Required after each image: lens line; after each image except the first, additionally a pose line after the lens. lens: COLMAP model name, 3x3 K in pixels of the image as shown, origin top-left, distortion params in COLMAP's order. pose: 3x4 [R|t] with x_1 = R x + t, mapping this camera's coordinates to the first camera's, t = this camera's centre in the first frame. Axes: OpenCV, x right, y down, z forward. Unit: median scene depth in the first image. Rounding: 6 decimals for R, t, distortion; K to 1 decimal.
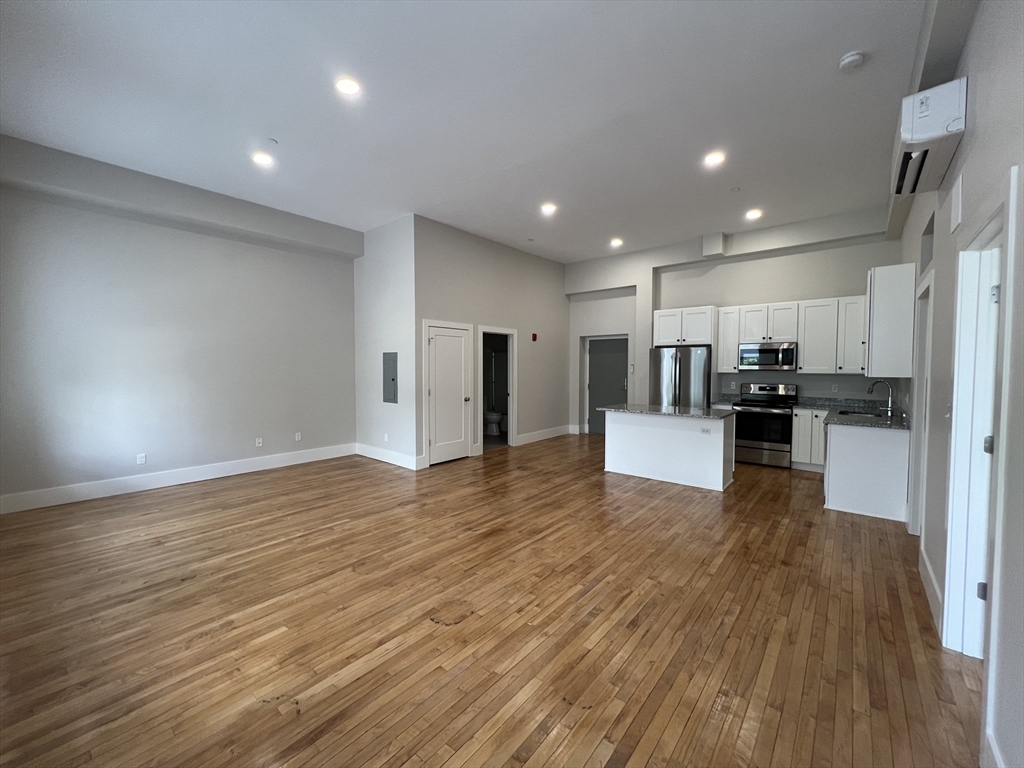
lens RADIAL K [[406.9, 0, 508.8], [0, 406.9, 384.8], [0, 0, 1]] dist [0.001193, -0.000391]
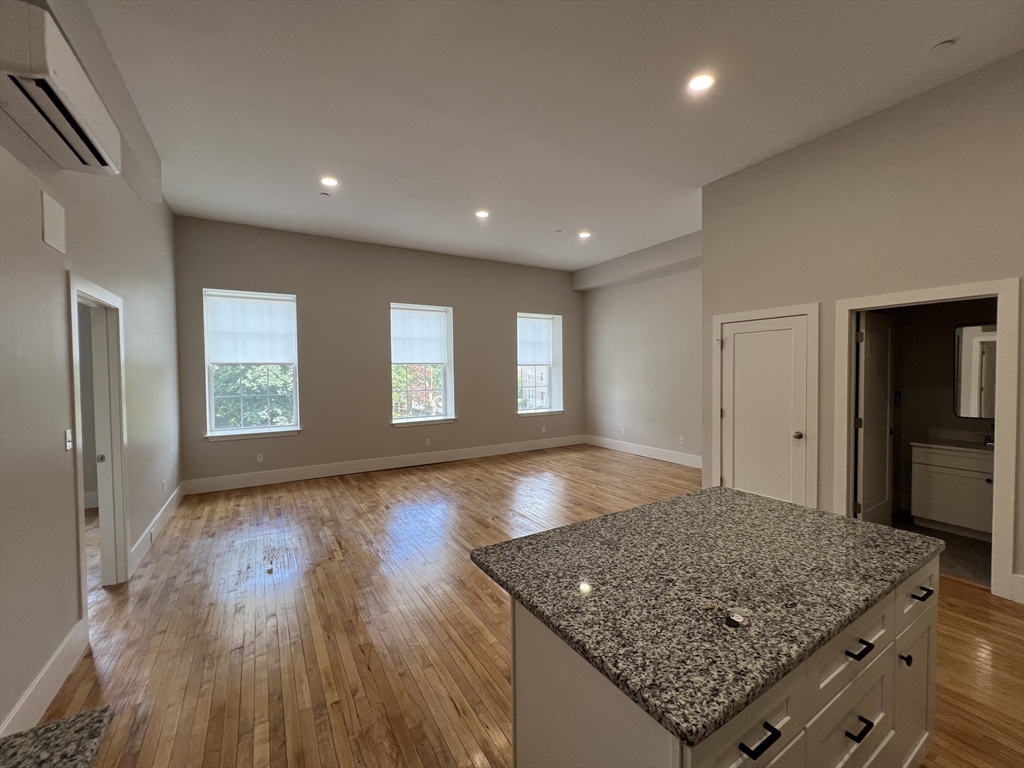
lens RADIAL K [[410.6, 0, 512.6], [0, 410.6, 383.6], [0, 0, 1]] dist [-0.003490, 0.001553]
pose [[-0.307800, 0.030763, -0.950954, 0.814796], [-0.034828, 0.998443, 0.043572, -0.069469], [0.950814, 0.046531, -0.306249, 1.121839]]
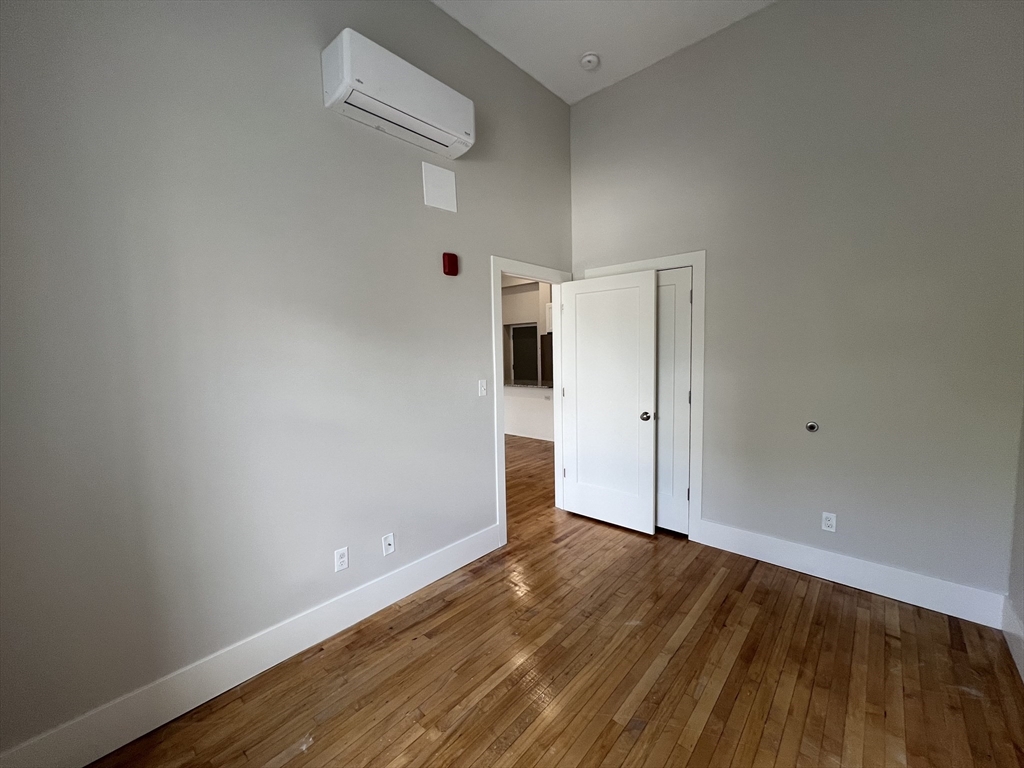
lens RADIAL K [[410.6, 0, 515.8], [0, 410.6, 381.4], [0, 0, 1]] dist [-0.003490, 0.001553]
pose [[0.999310, -0.016402, -0.033324, 0.466733], [0.017324, 0.999471, 0.027542, 0.023727], [0.032854, -0.028100, 0.999065, -0.359379]]
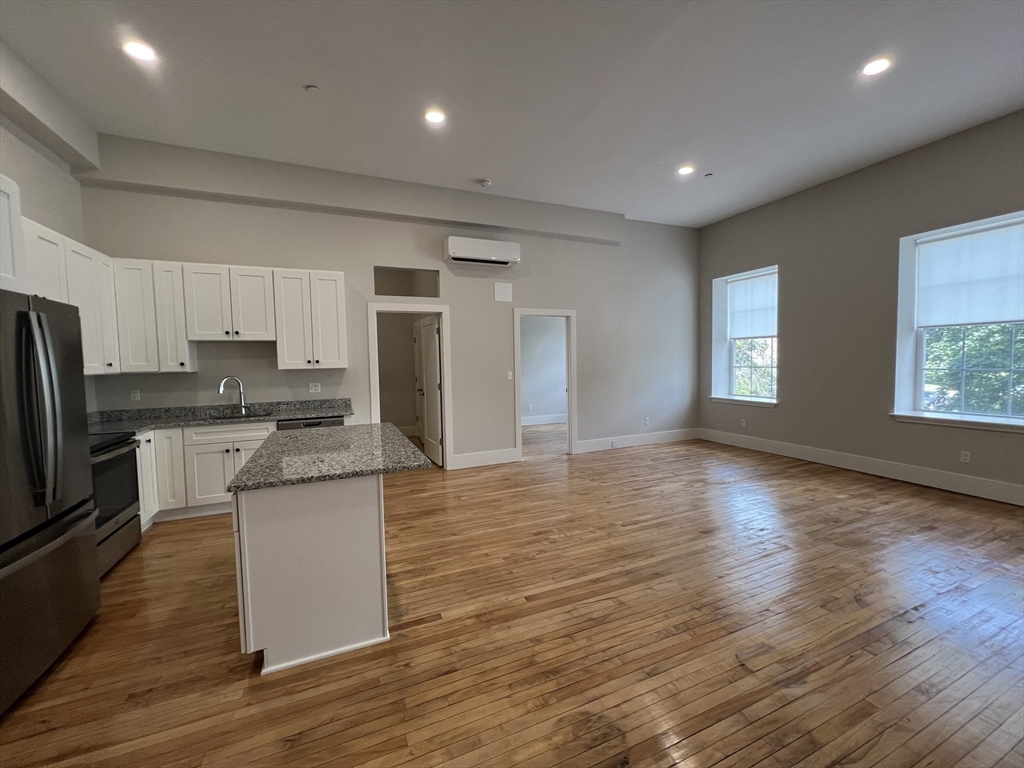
lens RADIAL K [[410.6, 0, 513.2], [0, 410.6, 380.1], [0, 0, 1]] dist [-0.003490, 0.001553]
pose [[-0.899462, -0.004265, 0.436979, -0.028952], [0.039318, 0.995107, 0.090644, -0.063171], [-0.435227, 0.098712, -0.894893, 1.583925]]
